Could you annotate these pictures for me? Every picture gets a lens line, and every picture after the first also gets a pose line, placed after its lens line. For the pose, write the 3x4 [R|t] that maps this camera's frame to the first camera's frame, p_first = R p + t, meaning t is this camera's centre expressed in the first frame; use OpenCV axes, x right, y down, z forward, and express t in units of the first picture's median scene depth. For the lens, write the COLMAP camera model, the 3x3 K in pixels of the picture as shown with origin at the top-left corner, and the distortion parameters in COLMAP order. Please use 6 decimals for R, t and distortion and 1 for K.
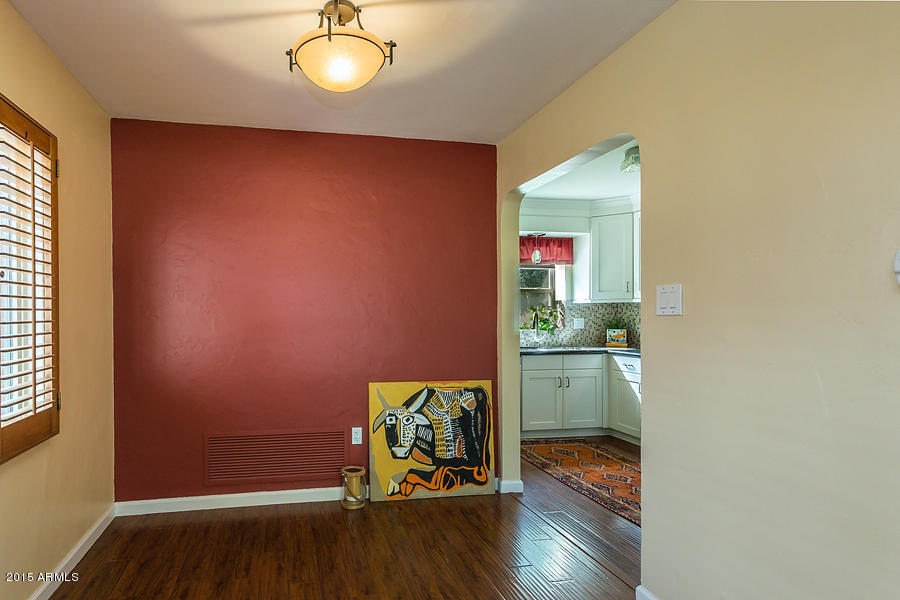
lens RADIAL K [[438.5, 0, 367.5], [0, 438.5, 315.8], [0, 0, 1]] dist [-0.000253, -0.000524]
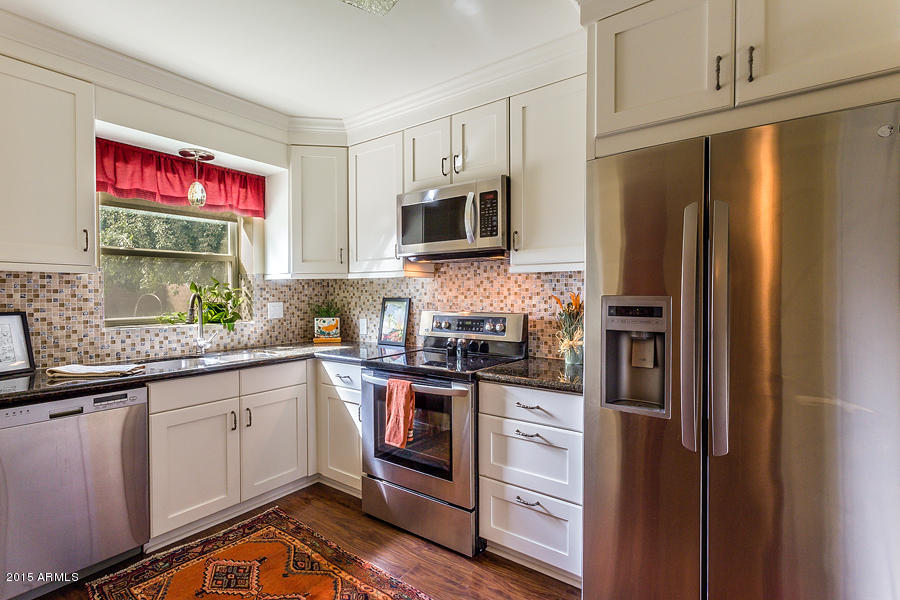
lens RADIAL K [[438.5, 0, 446.2], [0, 438.5, 299.6], [0, 0, 1]] dist [-0.000253, -0.000524]
pose [[0.713669, -0.010269, 0.700408, 0.213908], [0.004316, 0.999938, 0.010264, -0.004528], [-0.700470, -0.004302, 0.713669, 0.367878]]
